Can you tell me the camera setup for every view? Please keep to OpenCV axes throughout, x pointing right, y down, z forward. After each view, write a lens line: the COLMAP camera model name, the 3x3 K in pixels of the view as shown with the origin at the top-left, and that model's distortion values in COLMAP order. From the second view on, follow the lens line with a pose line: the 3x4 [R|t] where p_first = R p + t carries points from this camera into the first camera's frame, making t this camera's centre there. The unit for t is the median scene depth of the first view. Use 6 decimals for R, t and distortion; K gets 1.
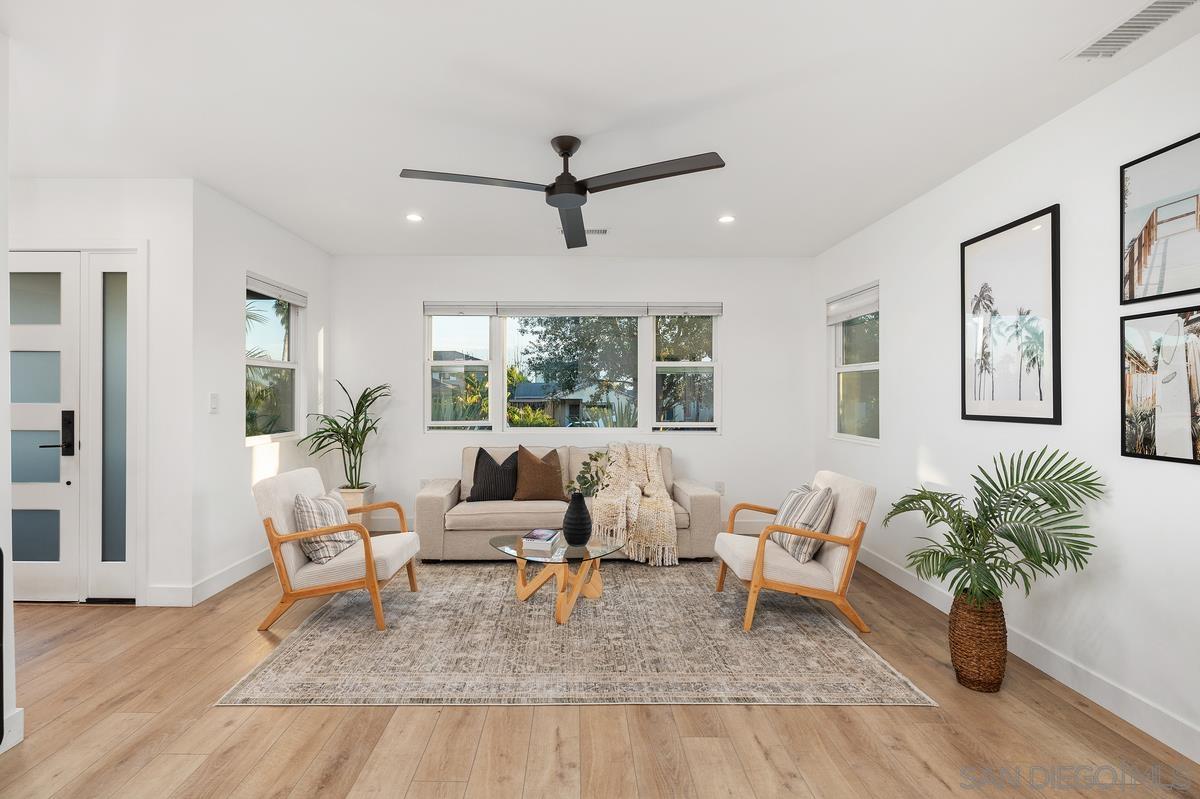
lens RADIAL K [[621.8, 0, 596.7], [0, 621.8, 382.7], [0, 0, 1]] dist [-0.000576, 0.000279]
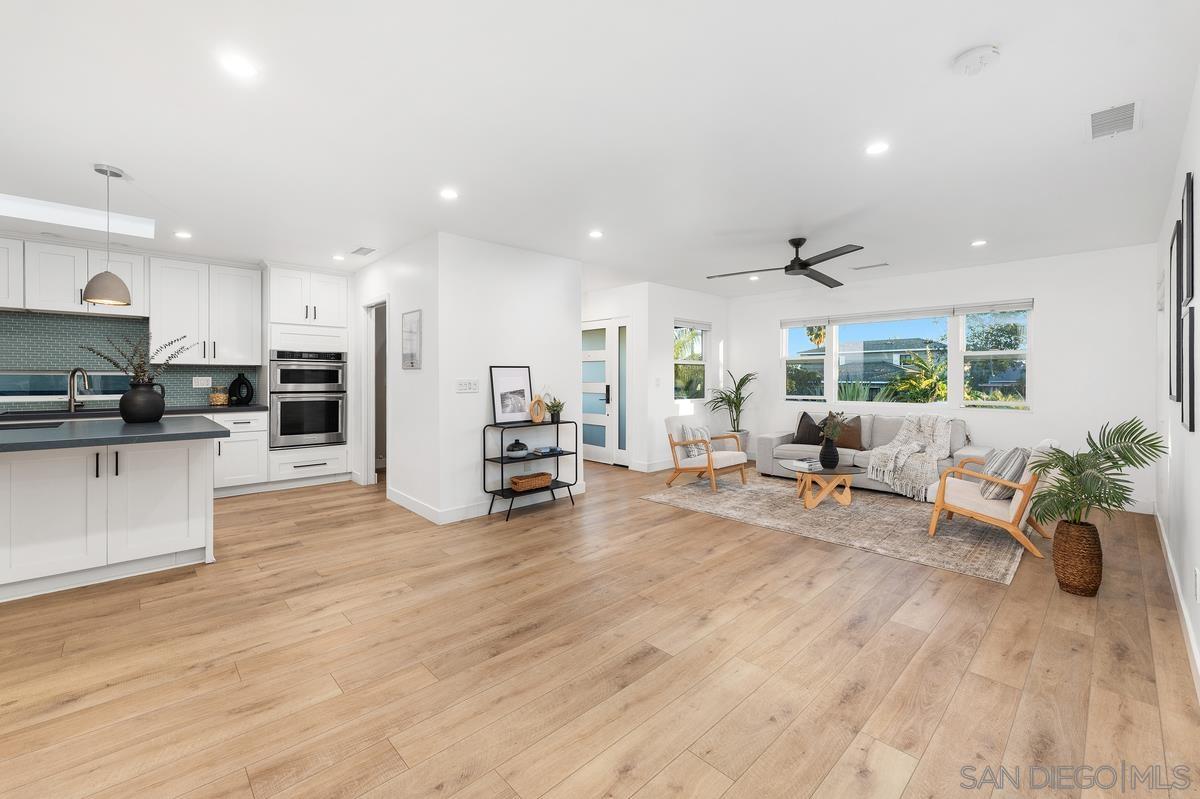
lens RADIAL K [[466.2, 0, 598.6], [0, 466.2, 375.7], [0, 0, 1]] dist [-0.000162, -0.000045]
pose [[0.709596, -0.004028, -0.704598, 0.382978], [0.011986, 0.999908, 0.006354, -0.001812], [0.704507, -0.012954, 0.709579, -0.291772]]
